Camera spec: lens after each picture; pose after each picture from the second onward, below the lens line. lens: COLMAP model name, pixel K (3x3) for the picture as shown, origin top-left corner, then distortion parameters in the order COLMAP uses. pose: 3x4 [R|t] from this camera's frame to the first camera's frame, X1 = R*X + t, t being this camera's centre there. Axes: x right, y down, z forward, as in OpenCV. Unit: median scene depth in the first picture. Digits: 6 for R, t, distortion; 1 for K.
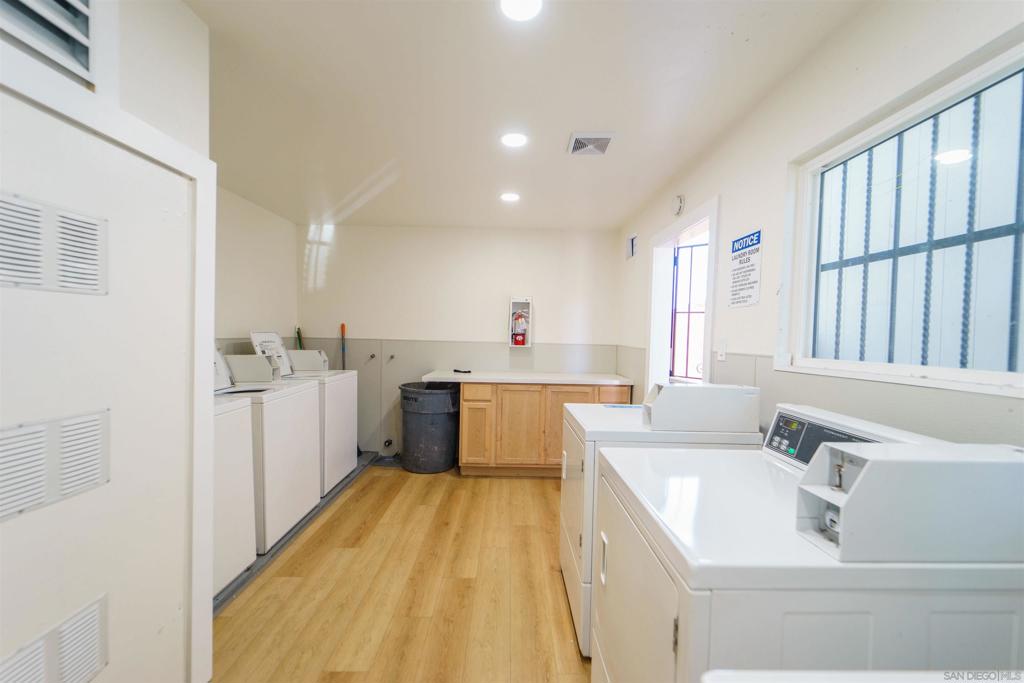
lens RADIAL K [[413.9, 0, 513.2], [0, 413.9, 341.3], [0, 0, 1]] dist [-0.000561, -0.000029]
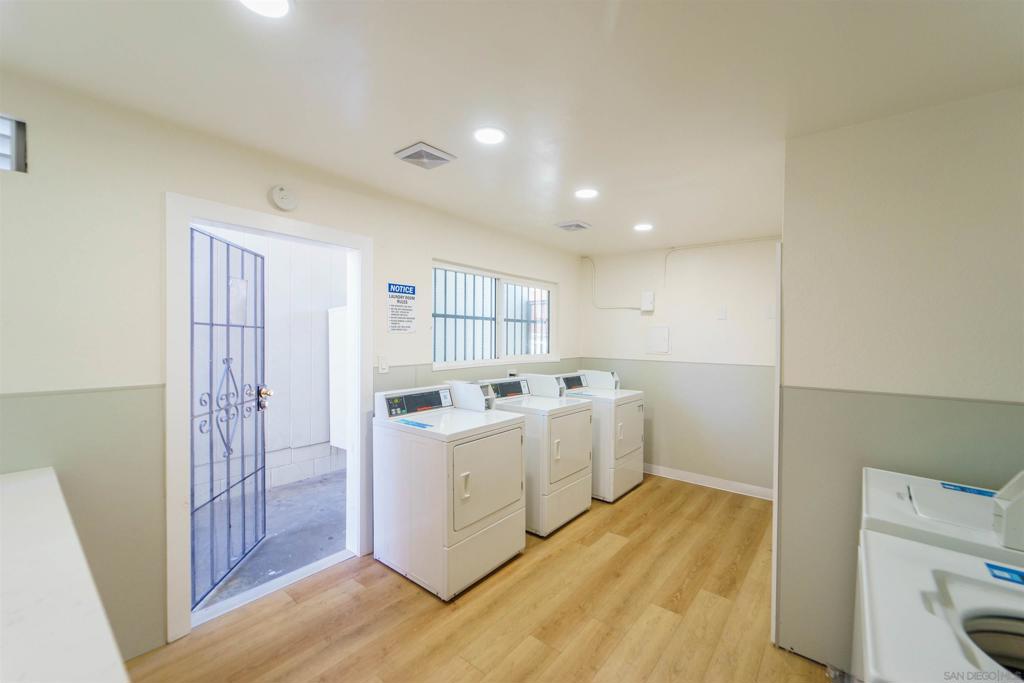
lens RADIAL K [[413.9, 0, 511.3], [0, 413.9, 341.1], [0, 0, 1]] dist [-0.000561, -0.000029]
pose [[-0.768367, -0.040299, 0.638740, -0.689369], [-0.012487, 0.998770, 0.047993, -0.132619], [-0.639888, 0.028900, -0.767925, 1.913079]]
